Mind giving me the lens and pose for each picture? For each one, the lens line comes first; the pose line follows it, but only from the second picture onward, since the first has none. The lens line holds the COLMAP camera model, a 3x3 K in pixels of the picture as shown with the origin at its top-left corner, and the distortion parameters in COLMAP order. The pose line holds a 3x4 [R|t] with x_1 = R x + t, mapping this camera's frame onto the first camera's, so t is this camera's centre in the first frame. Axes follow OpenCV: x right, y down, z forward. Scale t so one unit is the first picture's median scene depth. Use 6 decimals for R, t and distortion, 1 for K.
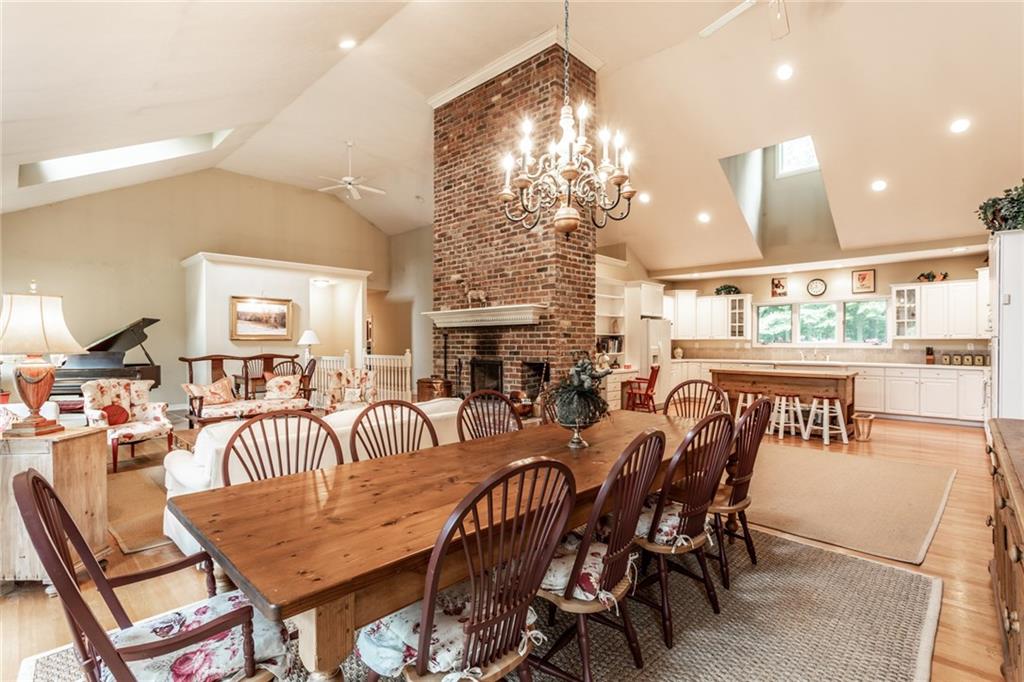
lens RADIAL K [[489.2, 0, 505.4], [0, 489.2, 342.7], [0, 0, 1]] dist [-0.002117, 0.002206]
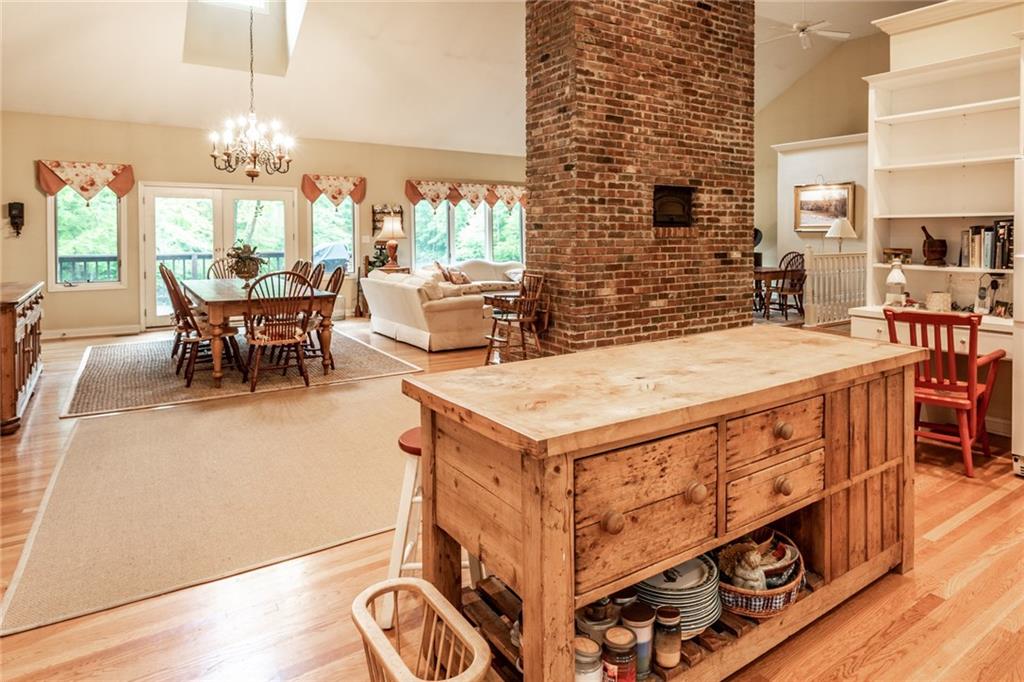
lens RADIAL K [[639.9, 0, 587.1], [0, 639.9, 246.1], [0, 0, 1]] dist [-0.008888, 0.003968]
pose [[-0.147646, 0.020998, -0.988817, 0.799259], [-0.001918, 0.999767, 0.021517, -0.004362], [0.989038, 0.005073, -0.147572, 0.880017]]
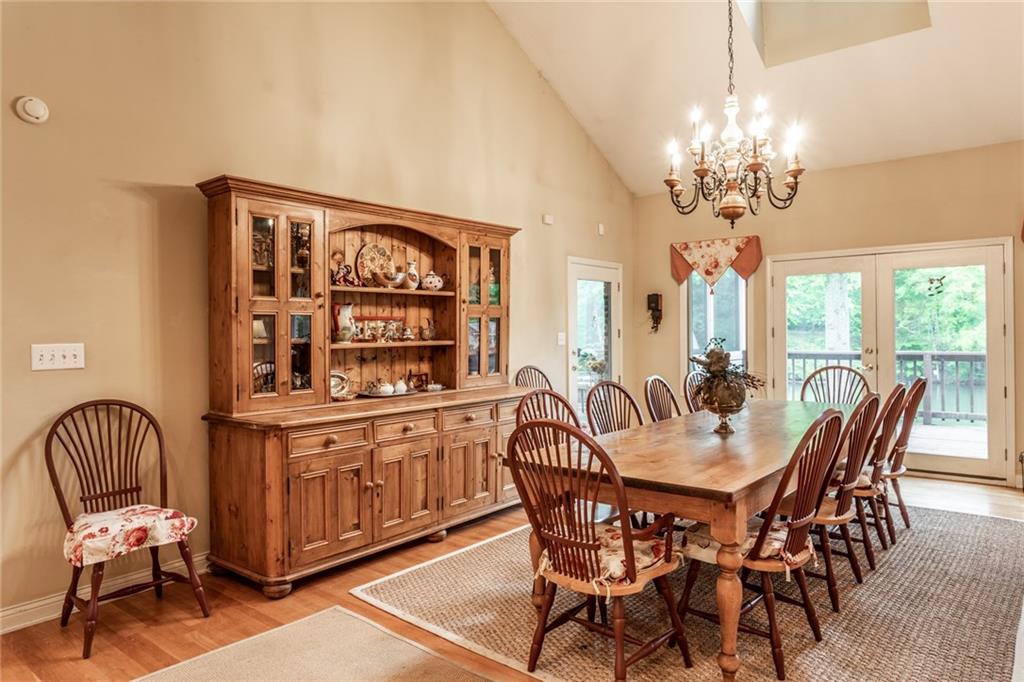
lens RADIAL K [[644.3, 0, 526.8], [0, 644.3, 340.9], [0, 0, 1]] dist [-0.021766, -0.001074]
pose [[-0.996328, 0.015817, -0.084142, 0.220086], [0.014144, 0.999691, 0.020444, -0.003871], [0.084439, 0.019179, -0.996244, 0.750560]]
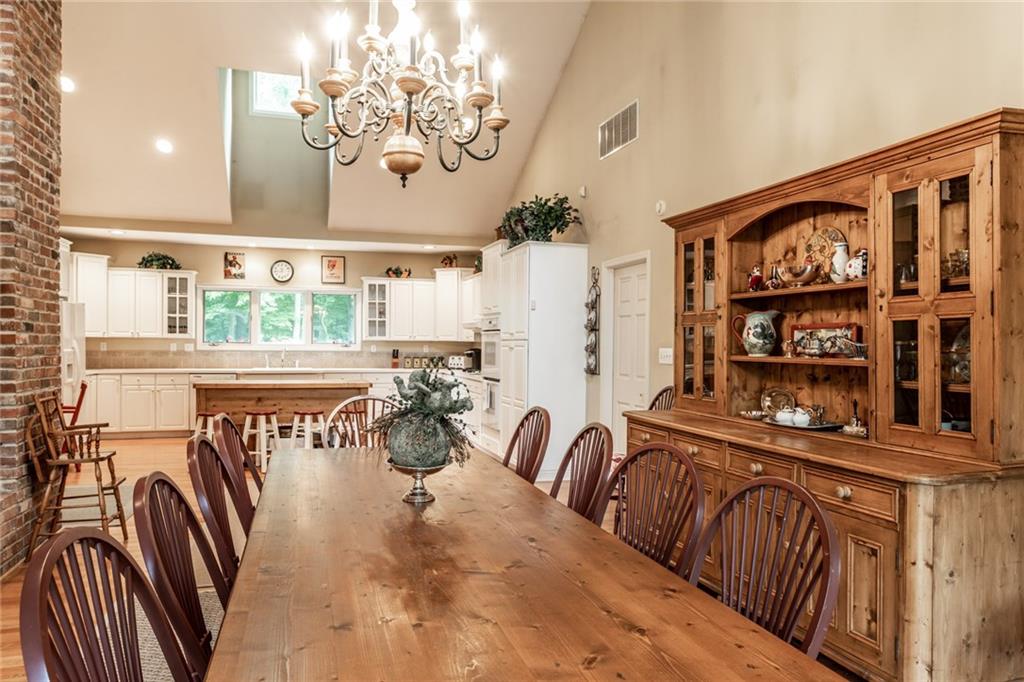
lens RADIAL K [[736.5, 0, 516.1], [0, 736.5, 353.4], [0, 0, 1]] dist [0.015388, 0.013018]
pose [[0.494112, -0.005862, 0.869378, -0.213859], [-0.007092, 0.999917, 0.010773, 0.000023], [-0.869369, -0.011489, 0.494030, 0.125250]]
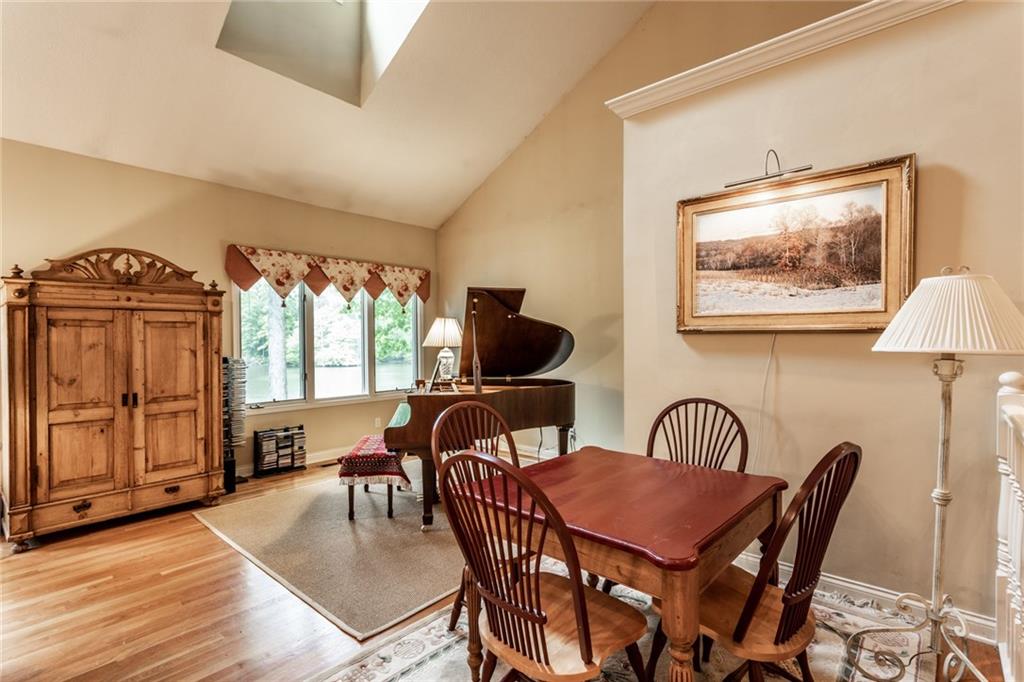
lens RADIAL K [[489.2, 0, 518.1], [0, 489.2, 343.9], [0, 0, 1]] dist [-0.002117, 0.002206]
pose [[0.050904, 0.006837, -0.998680, -0.266526], [-0.000419, 0.999977, 0.006824, -0.001303], [0.998703, 0.000071, 0.050906, 0.979181]]
